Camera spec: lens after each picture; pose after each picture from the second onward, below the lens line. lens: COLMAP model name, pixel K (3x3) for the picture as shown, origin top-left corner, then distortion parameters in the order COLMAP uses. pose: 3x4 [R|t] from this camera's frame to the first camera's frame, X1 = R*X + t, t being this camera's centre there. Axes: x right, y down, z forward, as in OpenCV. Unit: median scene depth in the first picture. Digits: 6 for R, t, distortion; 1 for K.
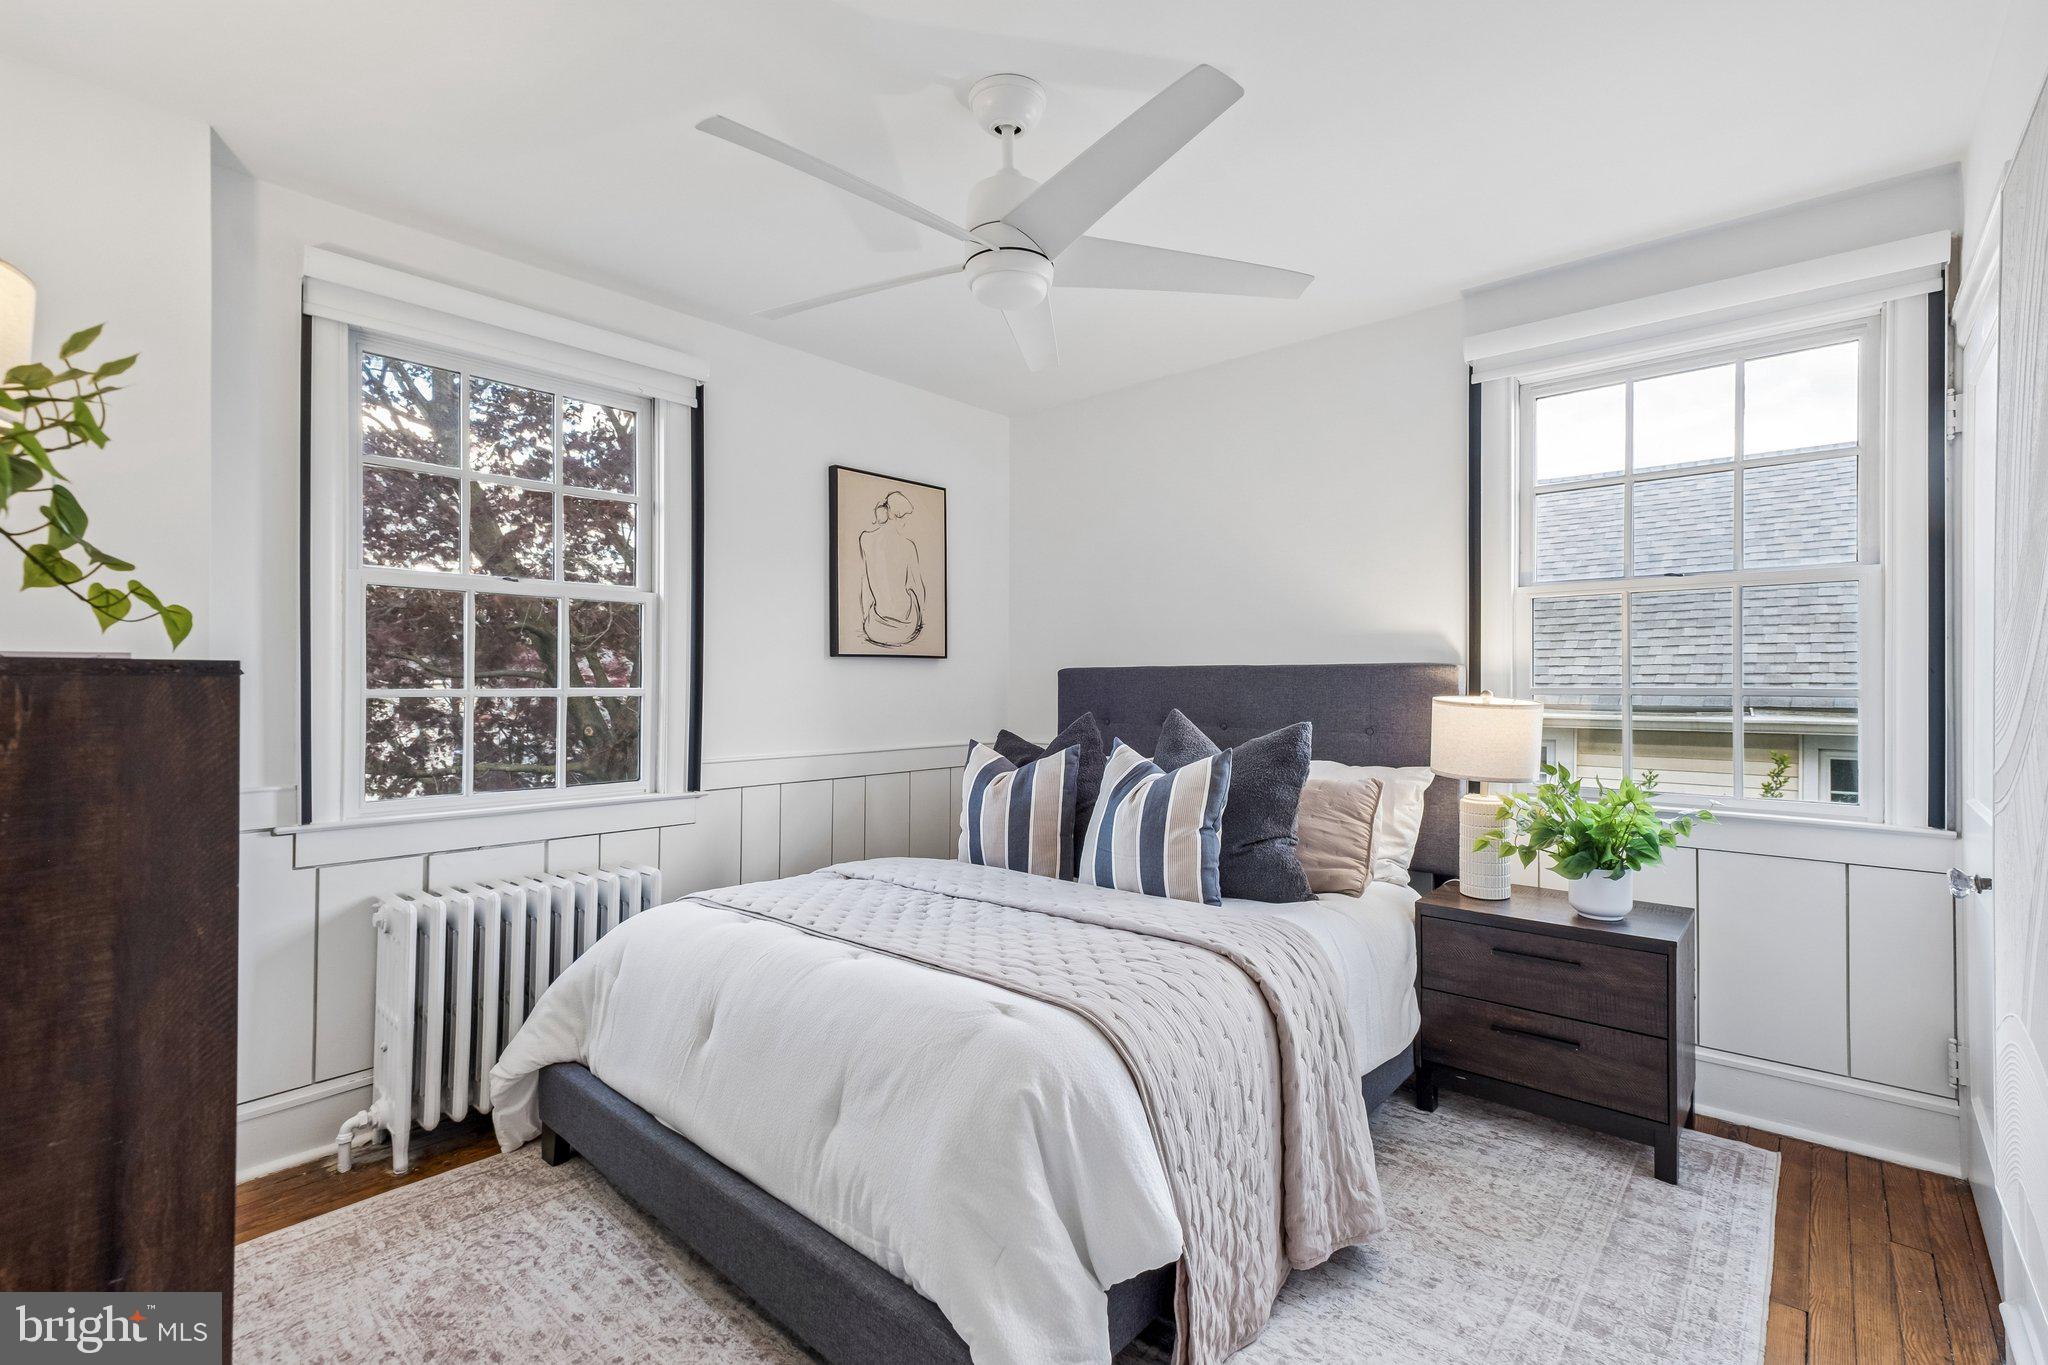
lens RADIAL K [[903.5, 0, 1021.9], [0, 903.5, 672.9], [0, 0, 1]] dist [-0.003364, 0.000708]
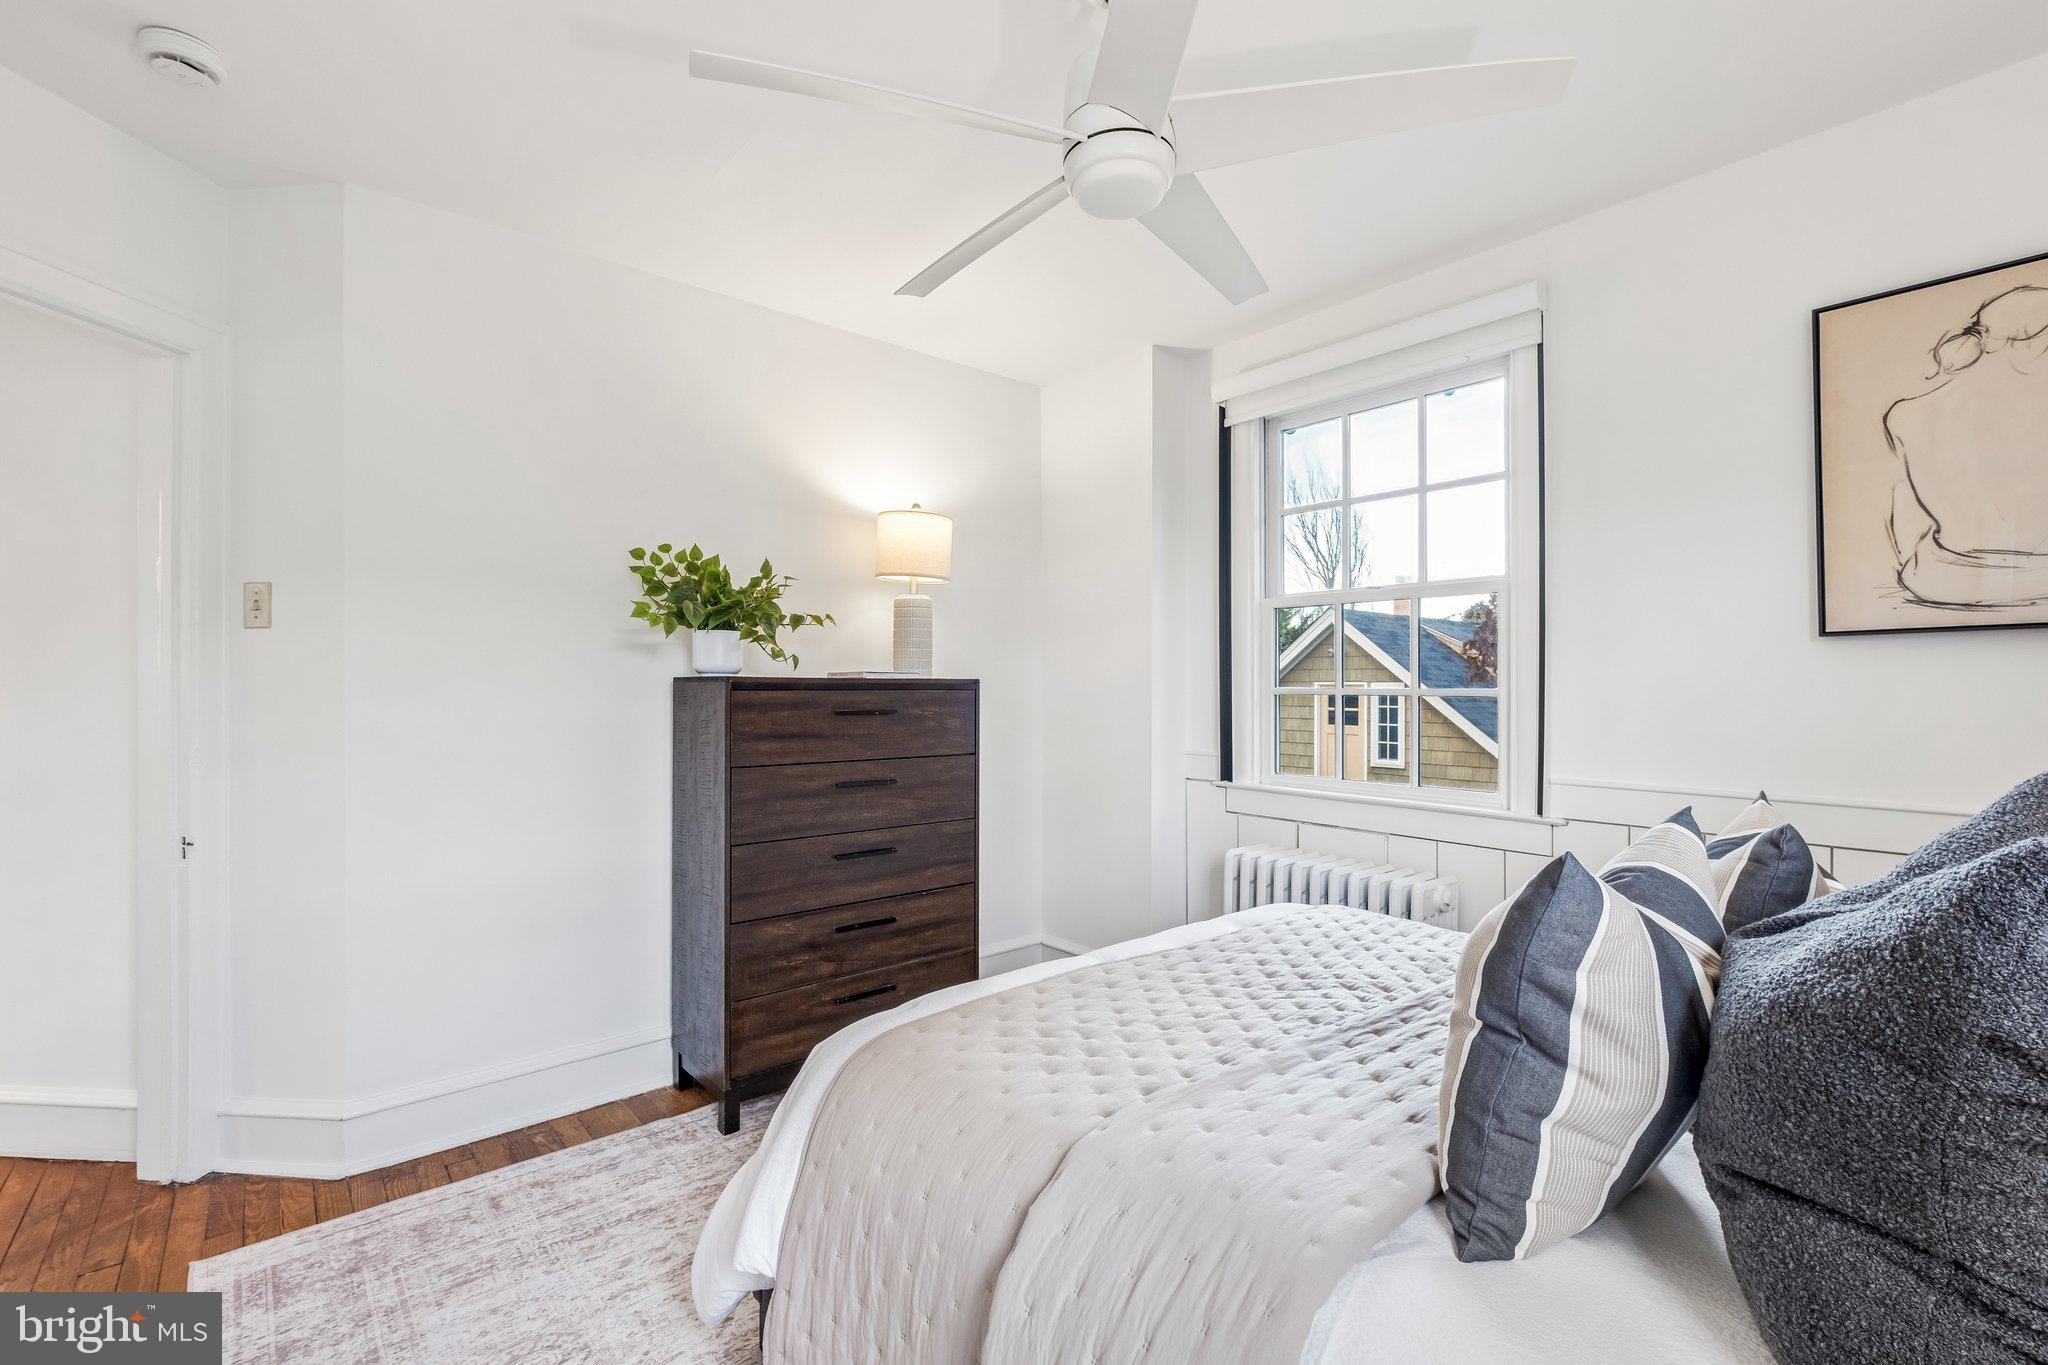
lens RADIAL K [[903.5, 0, 1015.5], [0, 903.5, 687.0], [0, 0, 1]] dist [-0.003364, 0.000708]
pose [[-0.149896, -0.011635, -0.988633, 0.474679], [-0.004397, 0.999929, -0.011101, 0.024563], [0.988692, 0.002683, -0.149937, 0.611568]]
